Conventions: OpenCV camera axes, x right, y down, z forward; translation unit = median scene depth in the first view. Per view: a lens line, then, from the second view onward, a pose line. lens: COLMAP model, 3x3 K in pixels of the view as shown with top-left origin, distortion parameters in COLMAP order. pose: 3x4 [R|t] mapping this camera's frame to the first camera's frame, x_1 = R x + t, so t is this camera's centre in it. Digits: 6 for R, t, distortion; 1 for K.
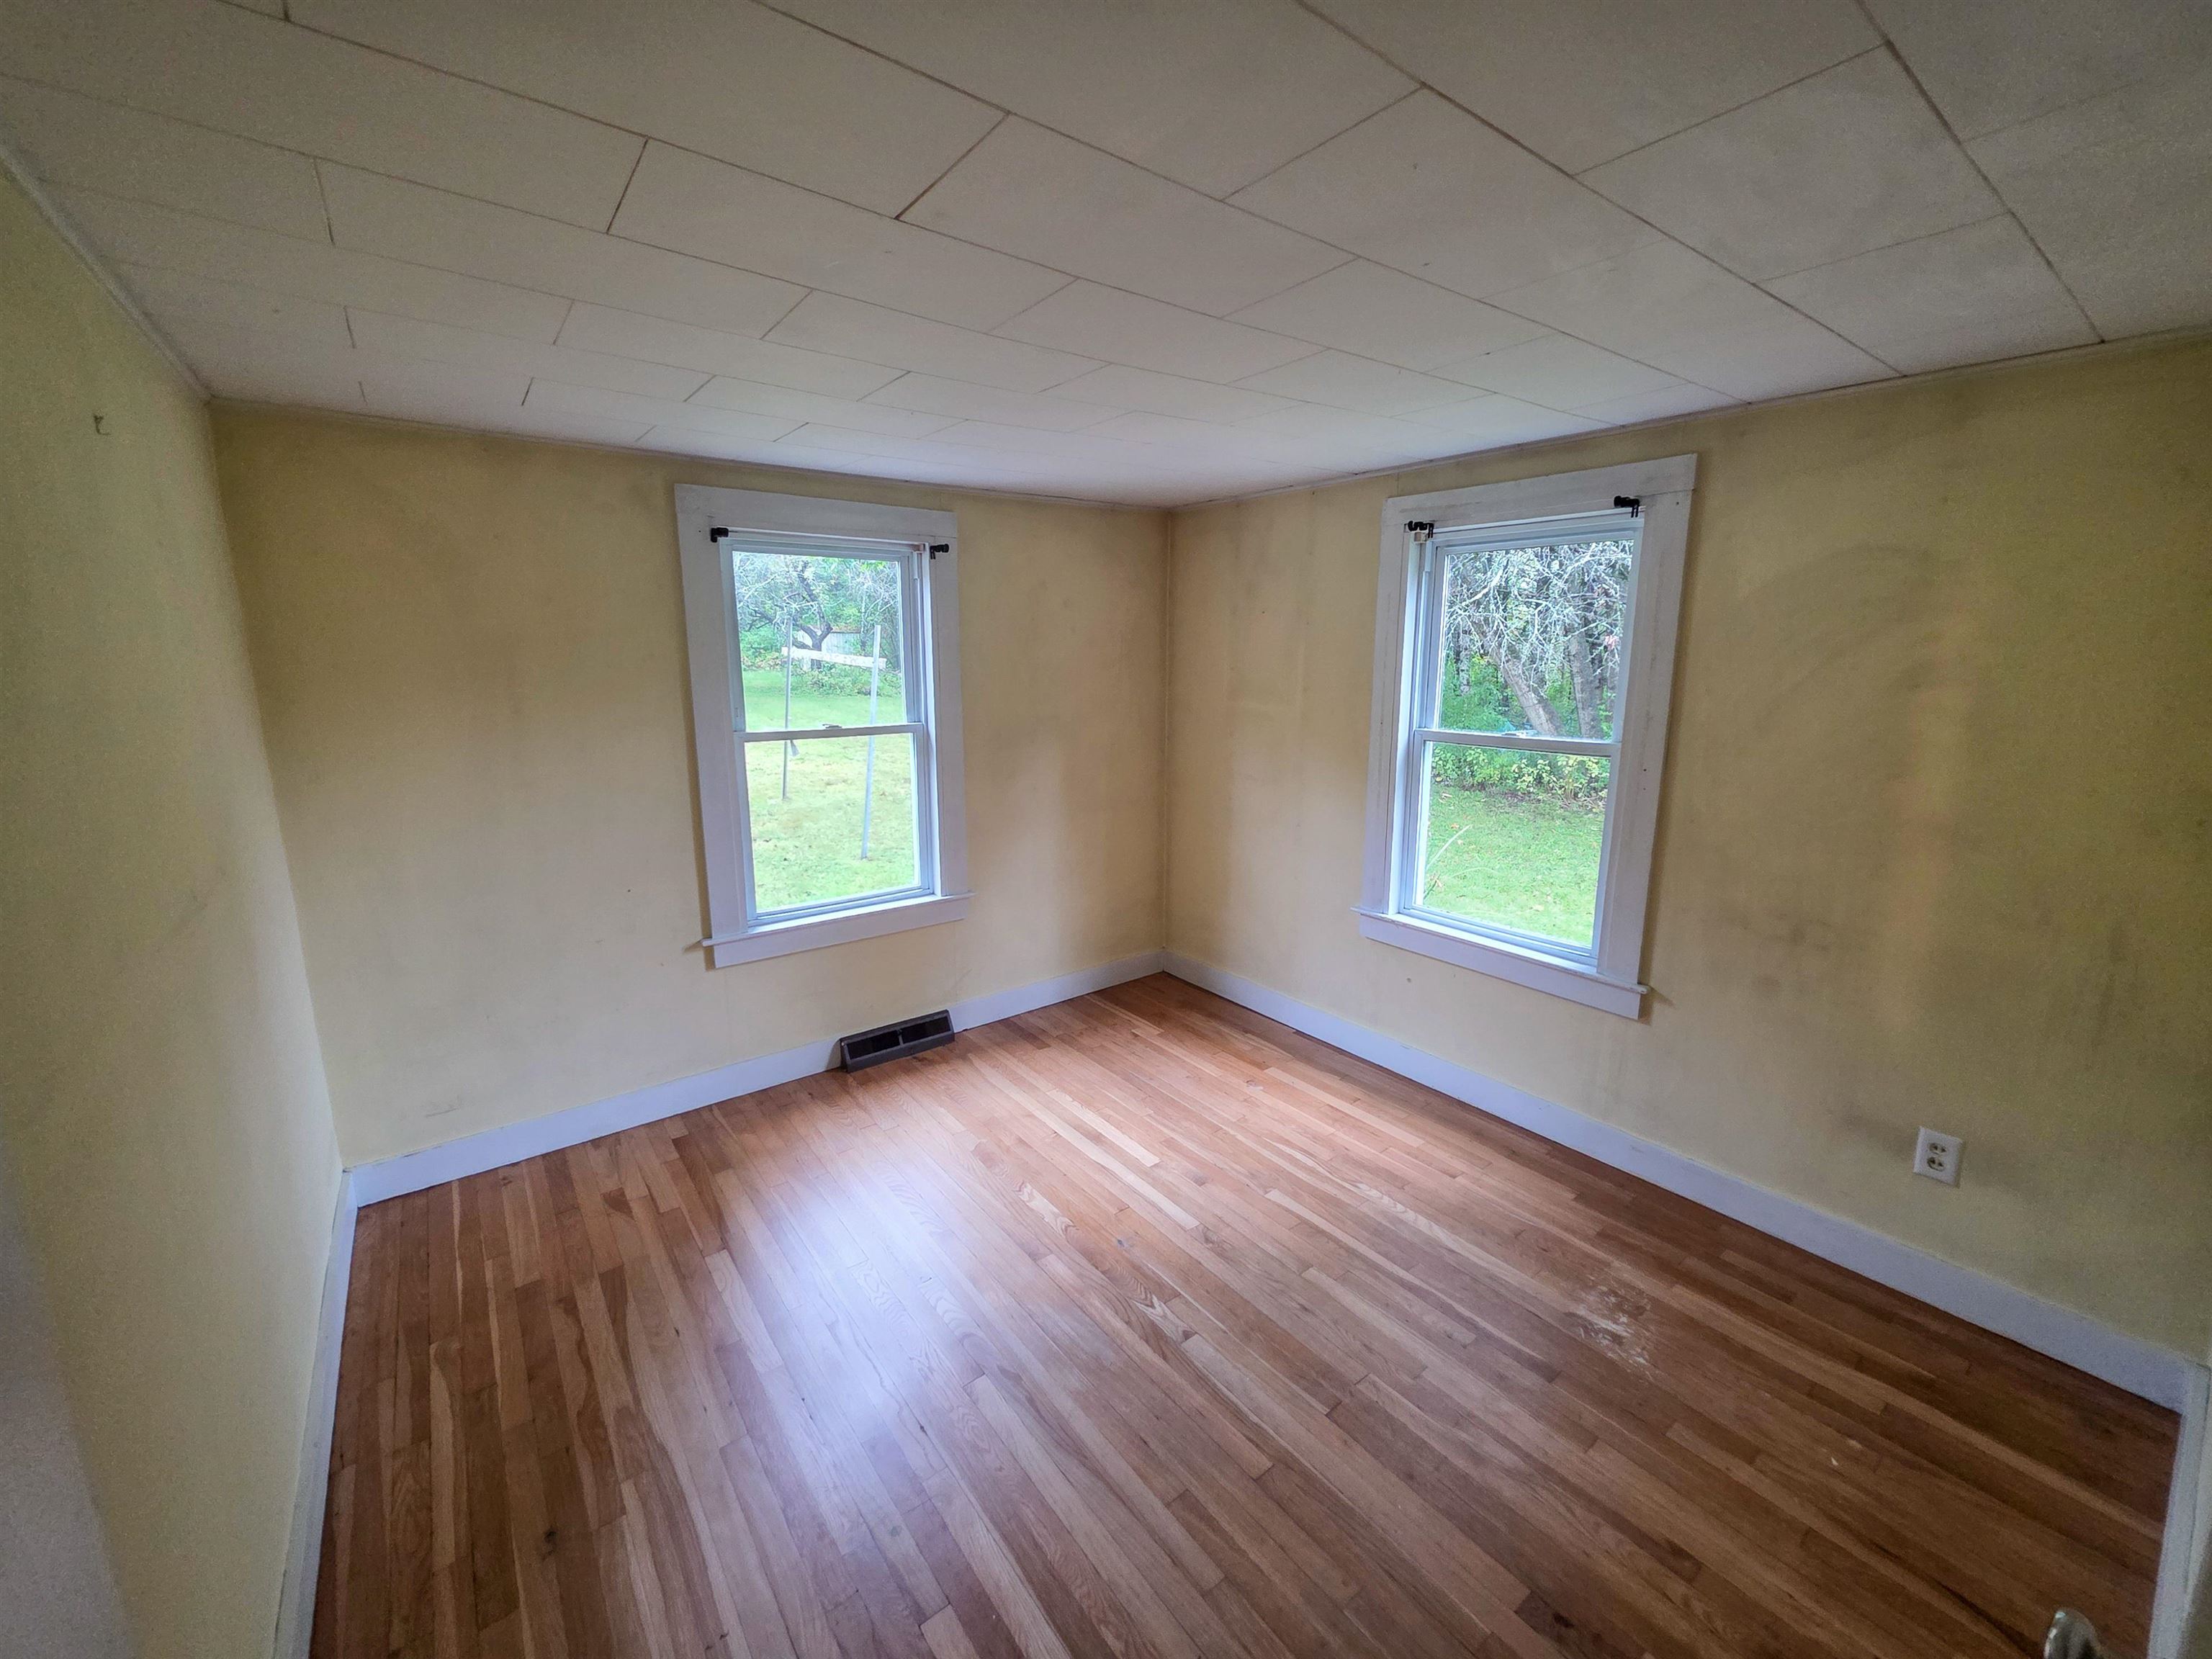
lens RADIAL K [[878.3, 0, 1113.0], [0, 878.3, 814.6], [0, 0, 1]] dist [0.001761, 0.000467]
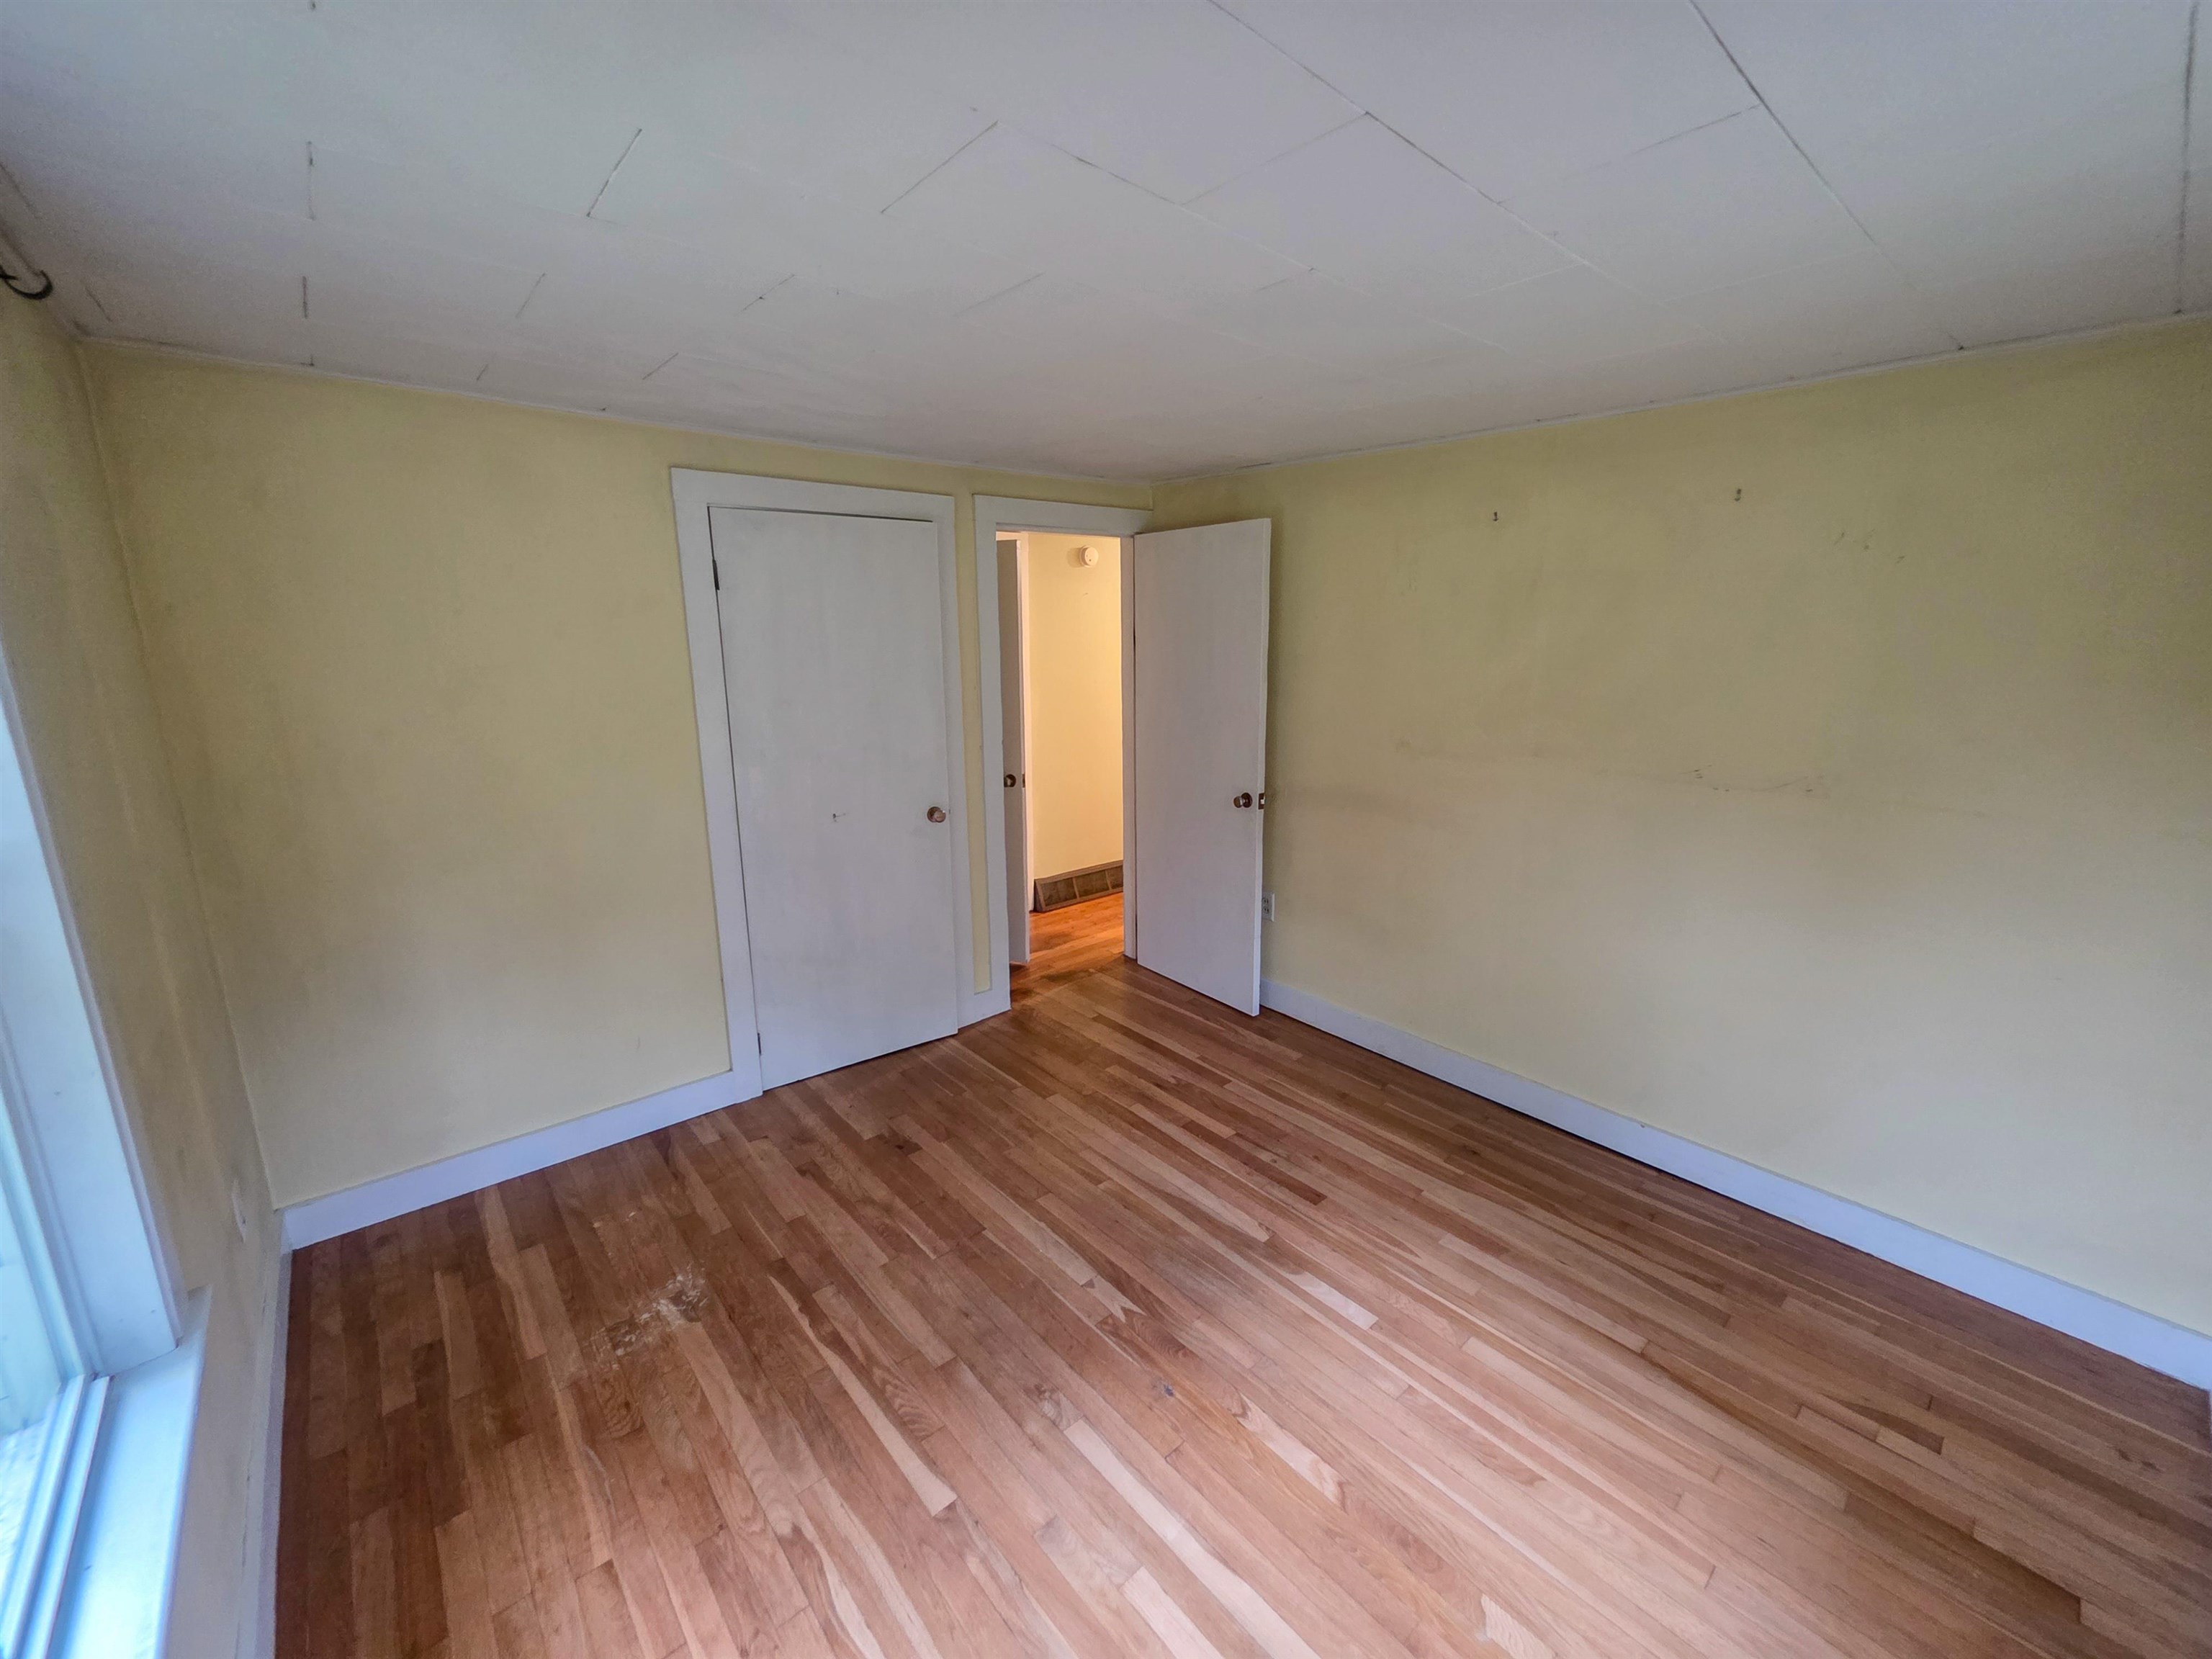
lens RADIAL K [[878.3, 0, 1113.0], [0, 878.3, 814.6], [0, 0, 1]] dist [0.001761, 0.000467]
pose [[-0.997950, 0.016339, -0.061872, 0.107734], [-0.009496, 0.918347, 0.395662, -0.322763], [0.063285, 0.395439, -0.916310, 1.658217]]
